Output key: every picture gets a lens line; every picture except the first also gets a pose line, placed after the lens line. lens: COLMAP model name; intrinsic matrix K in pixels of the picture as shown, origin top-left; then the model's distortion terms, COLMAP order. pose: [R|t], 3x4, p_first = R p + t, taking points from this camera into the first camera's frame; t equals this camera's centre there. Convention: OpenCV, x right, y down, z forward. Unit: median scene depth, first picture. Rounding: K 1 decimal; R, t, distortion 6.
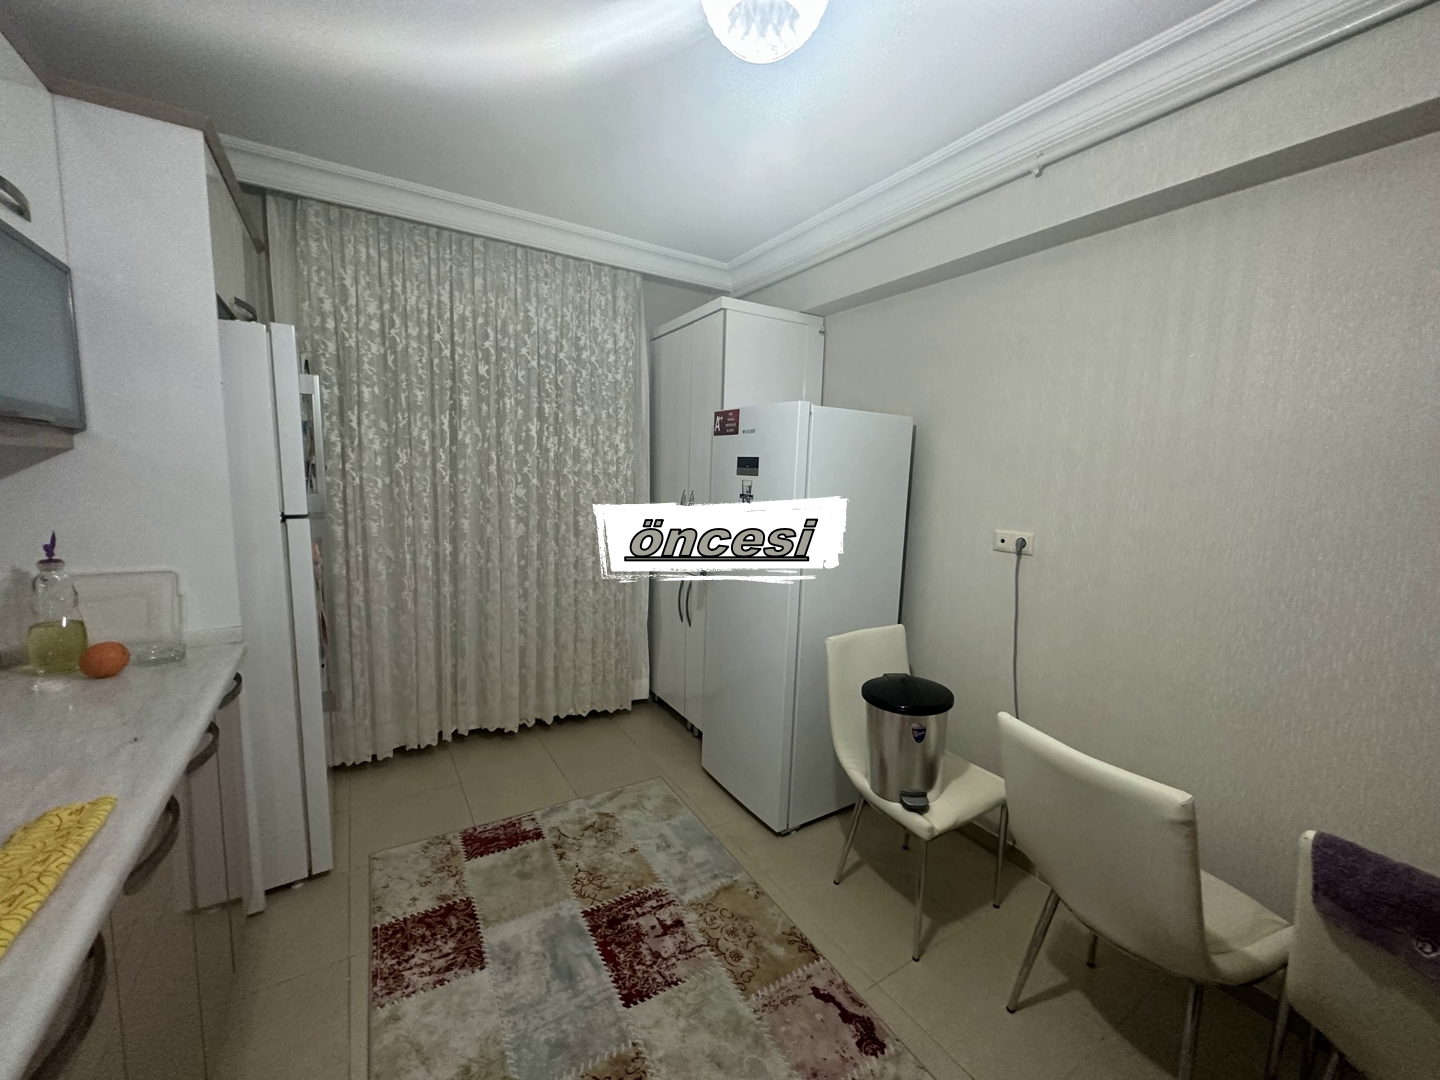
lens RADIAL K [[576.5, 0, 710.8], [0, 576.5, 536.4], [0, 0, 1]] dist [0.001686, -0.000086]
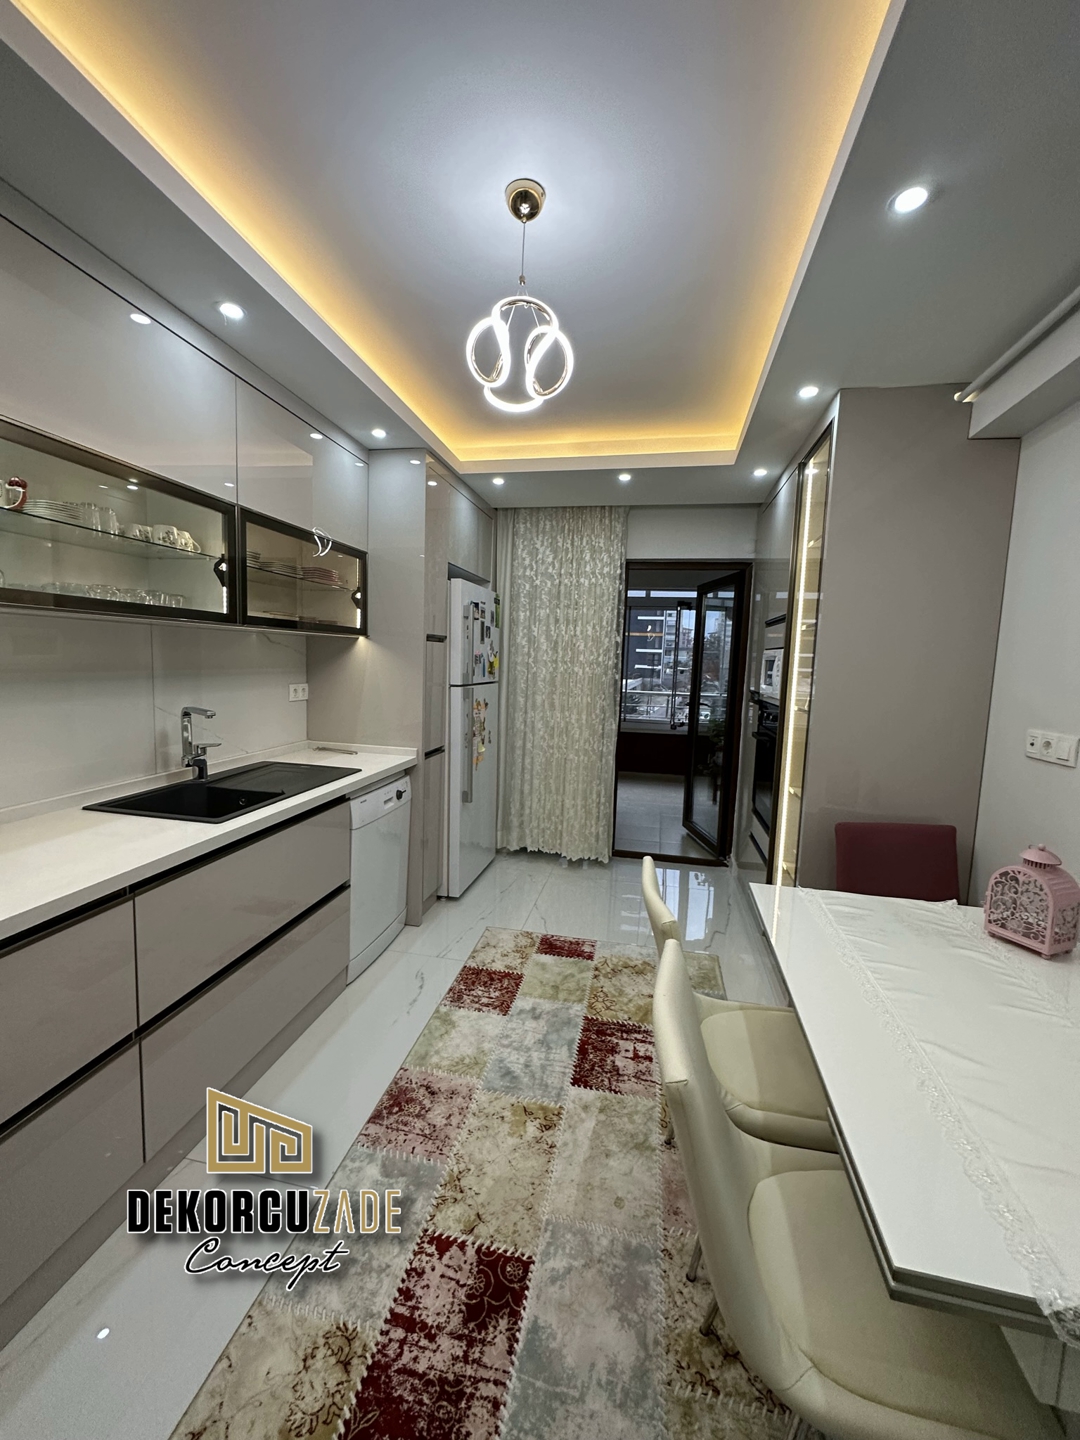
lens RADIAL K [[569.9, 0, 536.9], [0, 569.9, 712.8], [0, 0, 1]] dist [-0.003124, 0.000897]
pose [[0.748708, 0.058645, -0.660301, 0.491345], [-0.084516, 0.996395, -0.007337, 0.019030], [0.657490, 0.061299, 0.750966, -0.028310]]
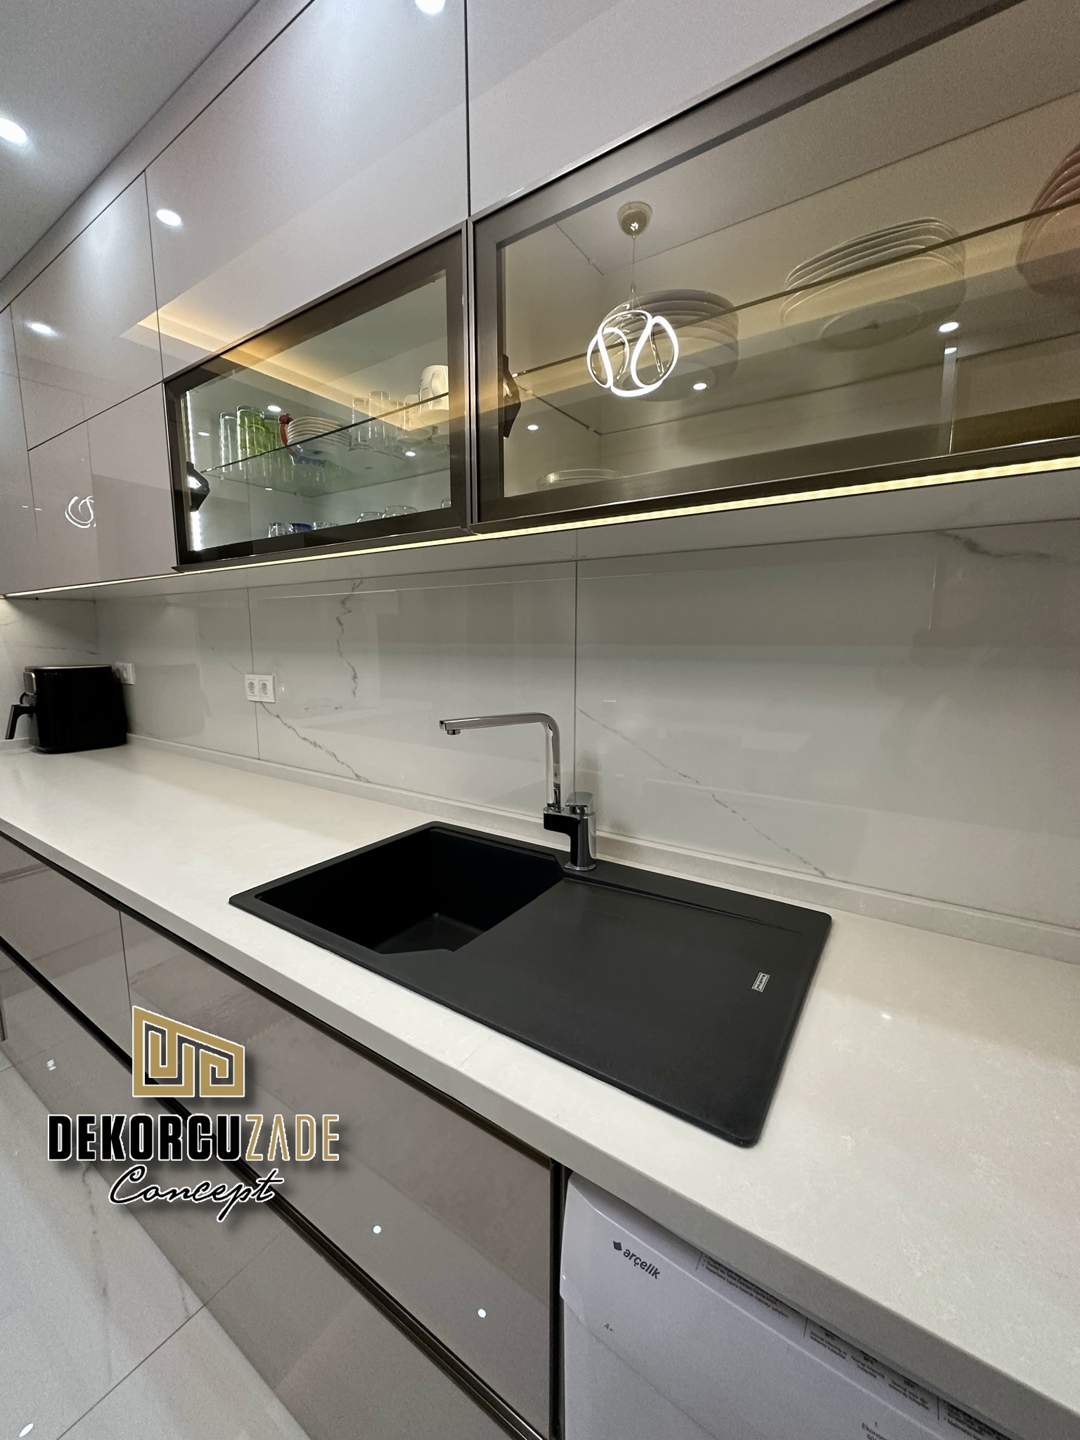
lens RADIAL K [[569.9, 0, 538.3], [0, 569.9, 716.3], [0, 0, 1]] dist [-0.003124, 0.000897]
pose [[-0.889643, 0.029563, -0.455698, -0.542355], [-0.078761, 0.973015, 0.216885, -0.068678], [0.449813, 0.228842, -0.863308, 0.901428]]
